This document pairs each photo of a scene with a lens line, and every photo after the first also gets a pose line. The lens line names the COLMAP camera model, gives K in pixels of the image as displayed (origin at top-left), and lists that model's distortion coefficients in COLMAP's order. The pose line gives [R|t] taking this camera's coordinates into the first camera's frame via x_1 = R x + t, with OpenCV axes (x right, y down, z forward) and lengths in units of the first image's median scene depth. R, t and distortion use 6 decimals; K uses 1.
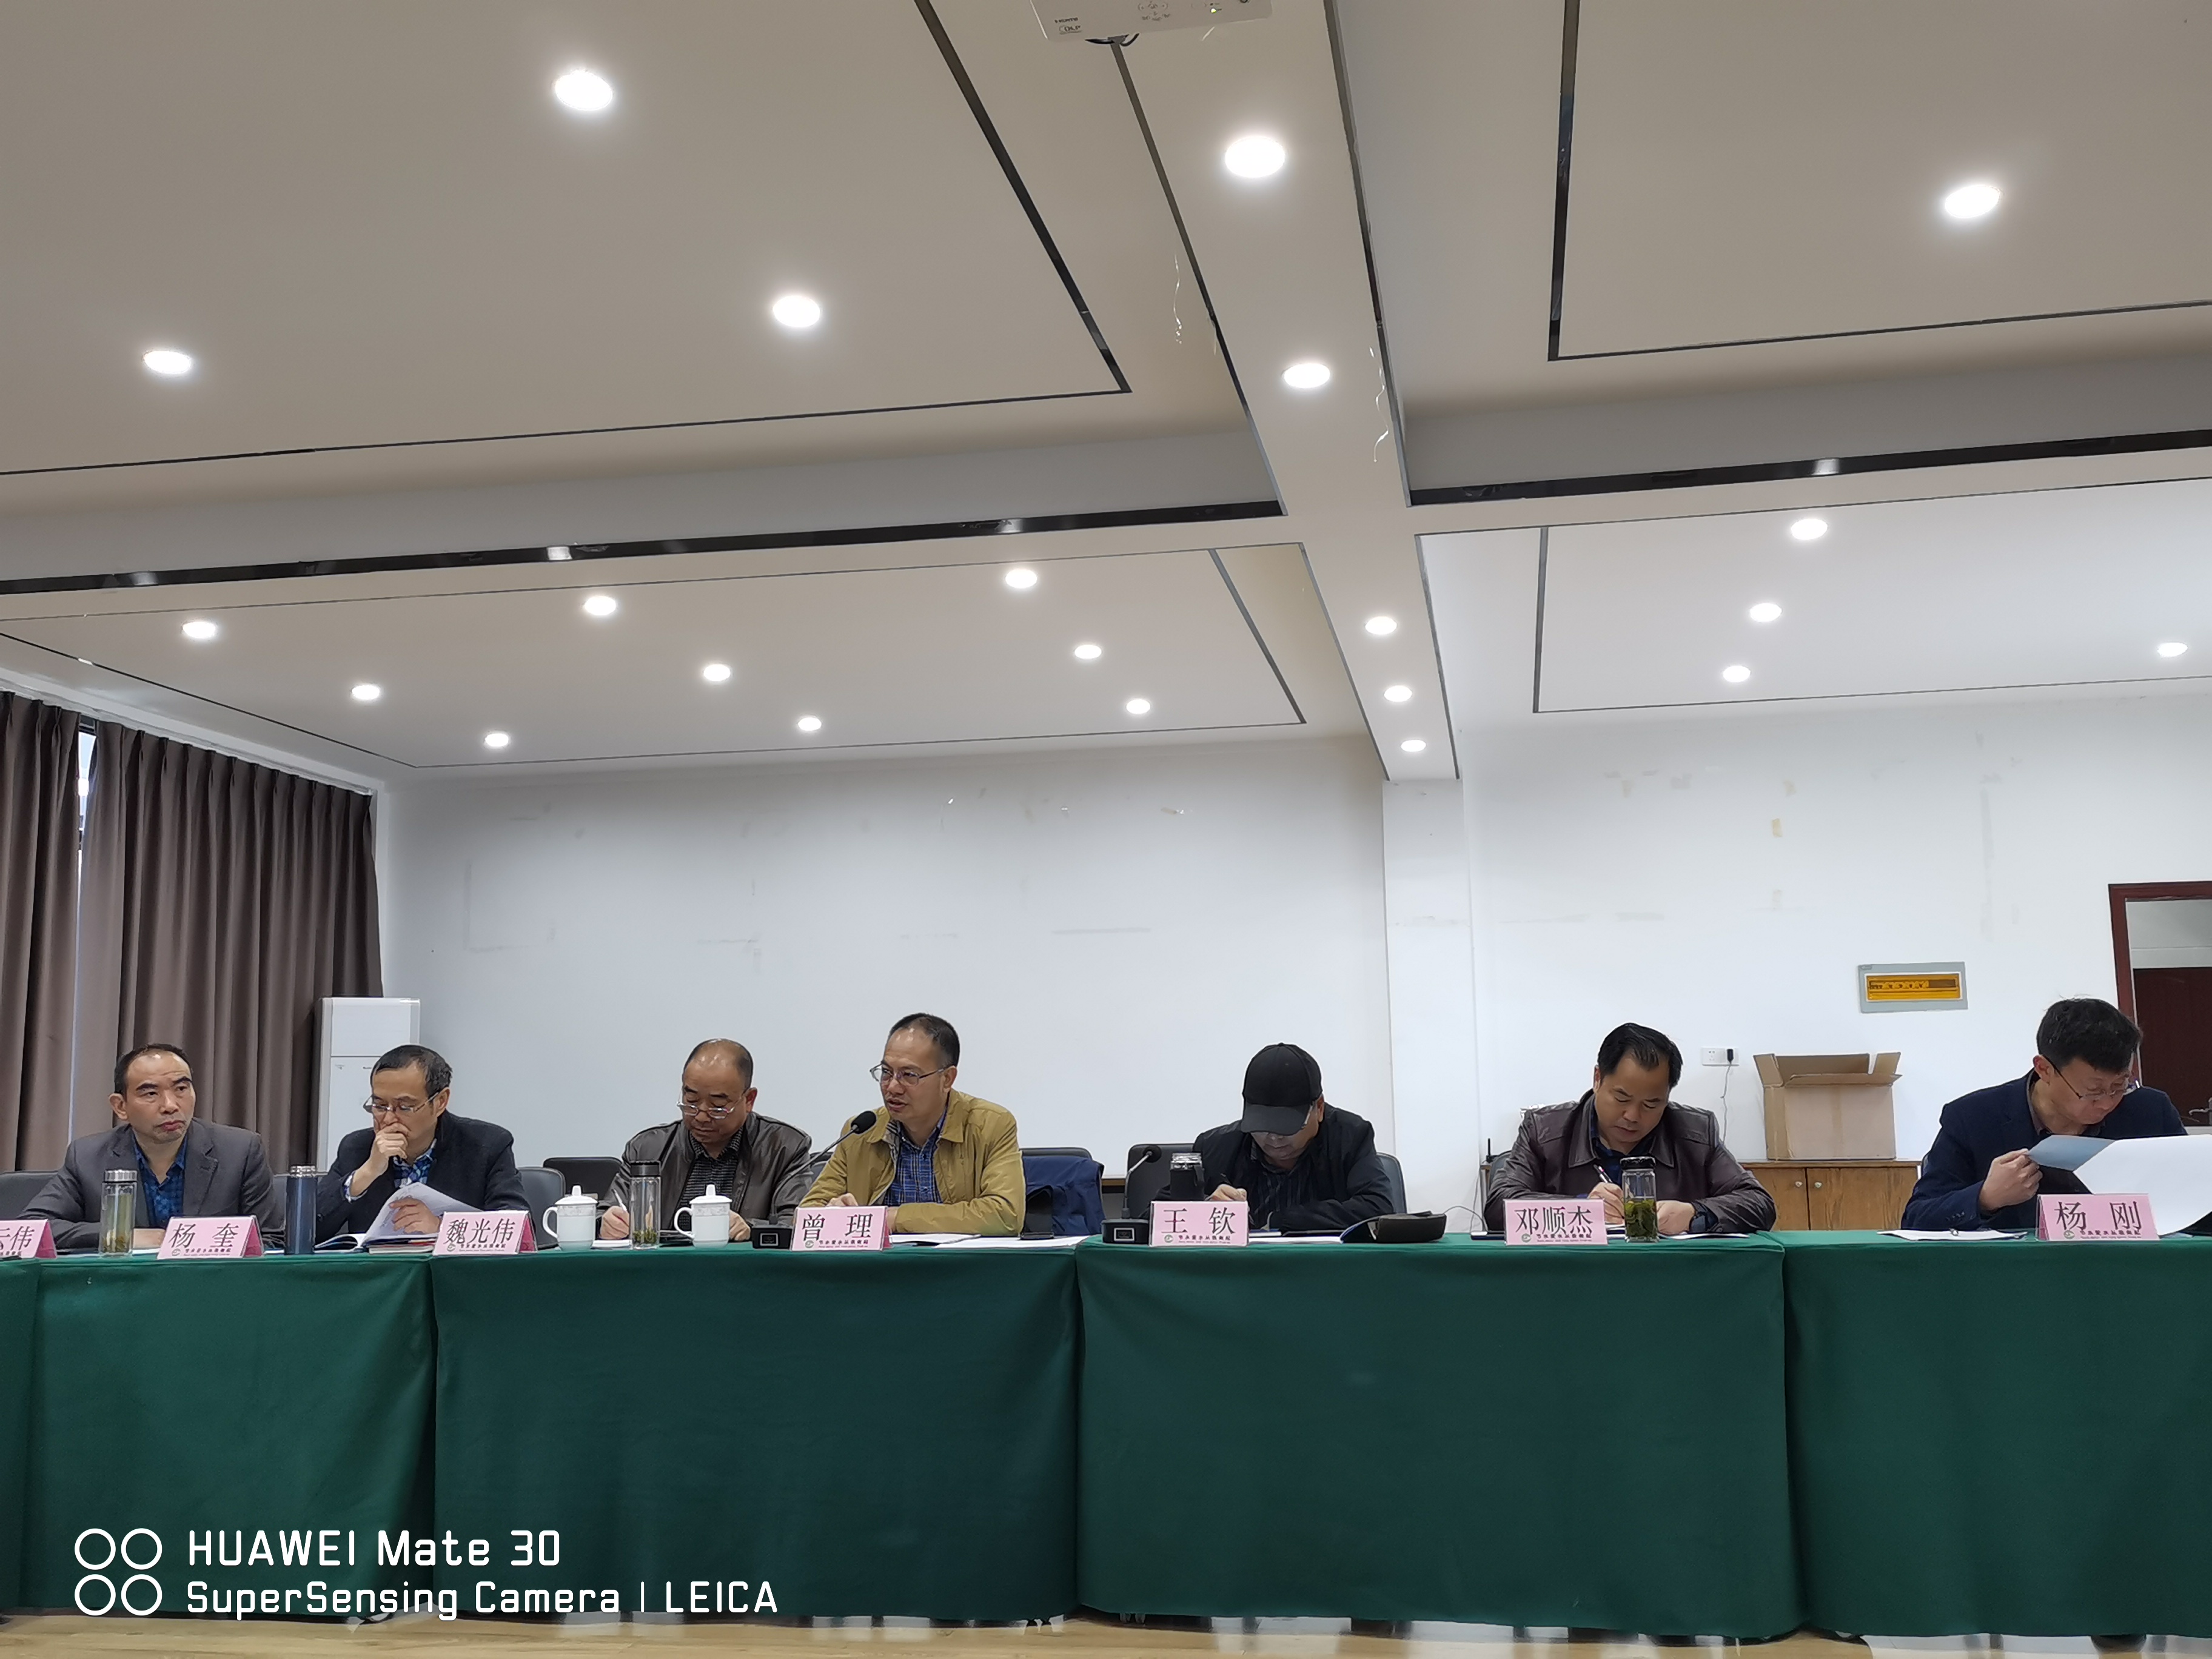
lens RADIAL K [[2164.9, 0, 1106.0], [0, 2164.9, 829.5], [0, 0, 1]] dist [-0.001130, -0.000955]
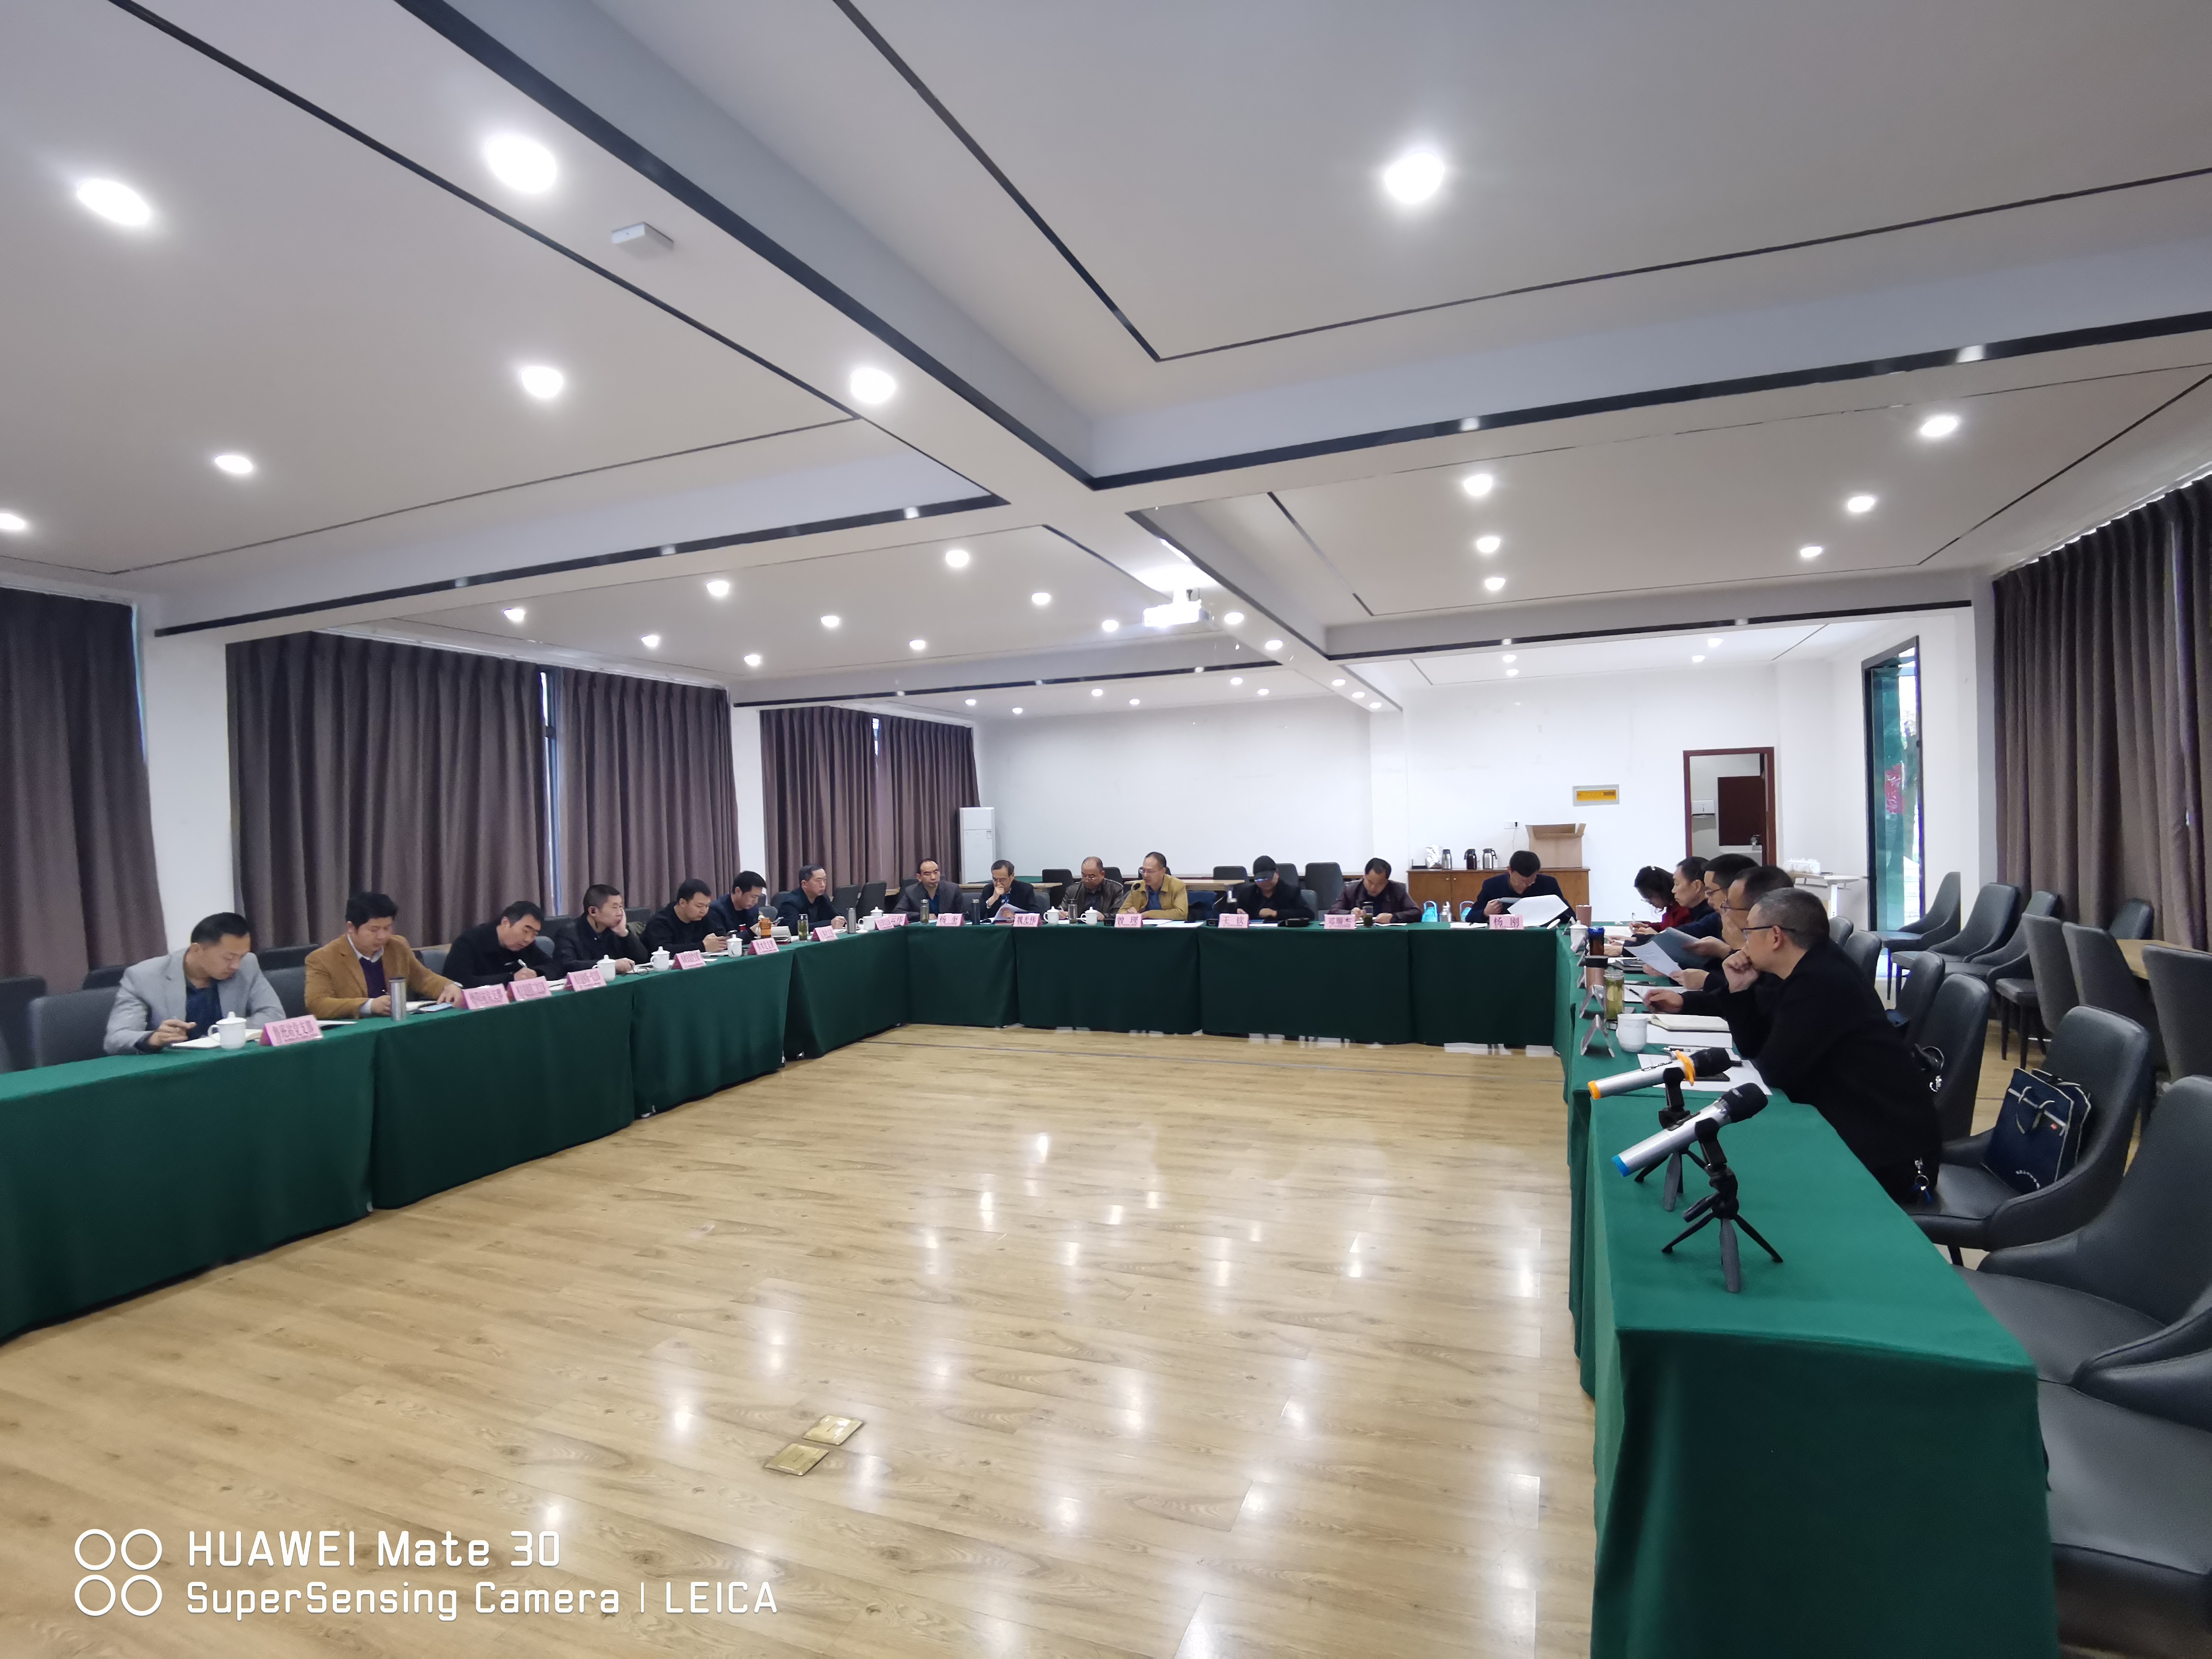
lens RADIAL K [[1064.3, 0, 1106.0], [0, 1064.3, 829.5], [0, 0, 1]] dist [-0.052870, -0.000167]
pose [[0.982123, -0.004173, -0.188194, 0.145067], [0.032258, 0.988696, 0.146426, -0.186510], [0.185455, -0.149879, 0.971155, -0.560533]]
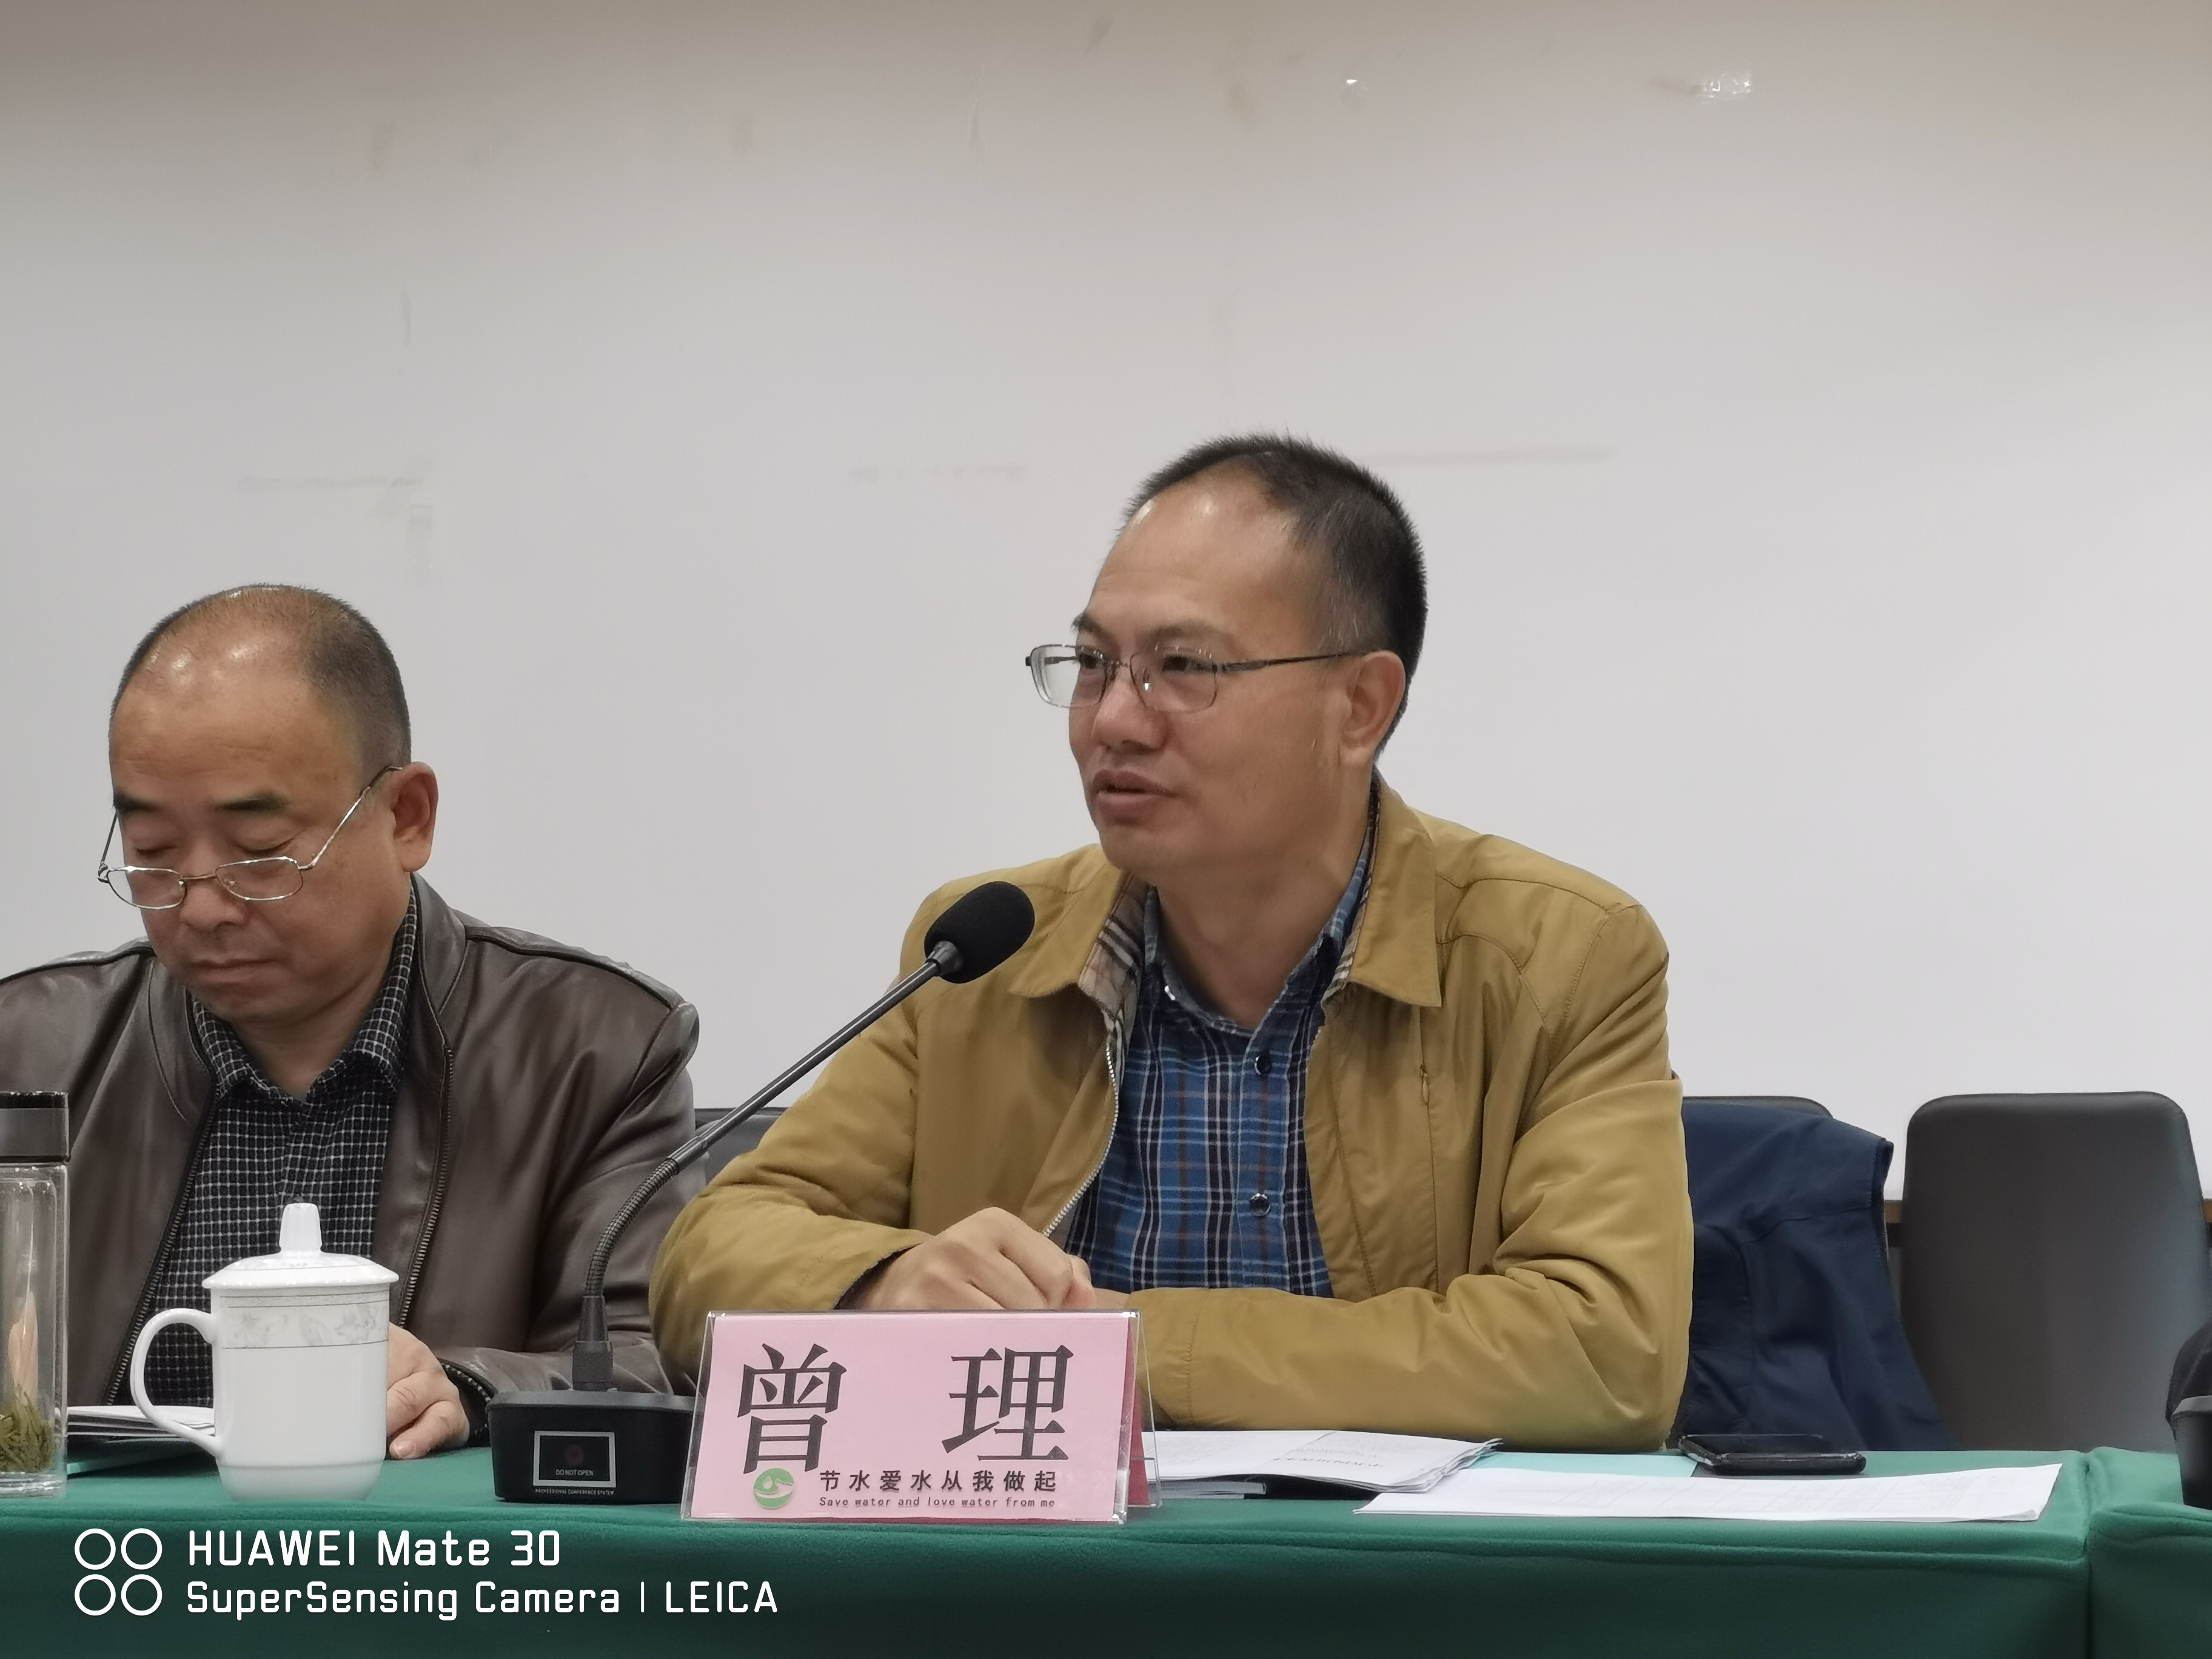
lens RADIAL K [[5336.5, 0, 1106.0], [0, 5336.5, 829.5], [0, 0, 1]] dist [-0.028744, -0.458616]
pose [[0.999611, 0.008303, -0.026618, -0.082263], [-0.005875, 0.995922, 0.090026, 0.074440], [0.027257, -0.089835, 0.995584, 0.452682]]
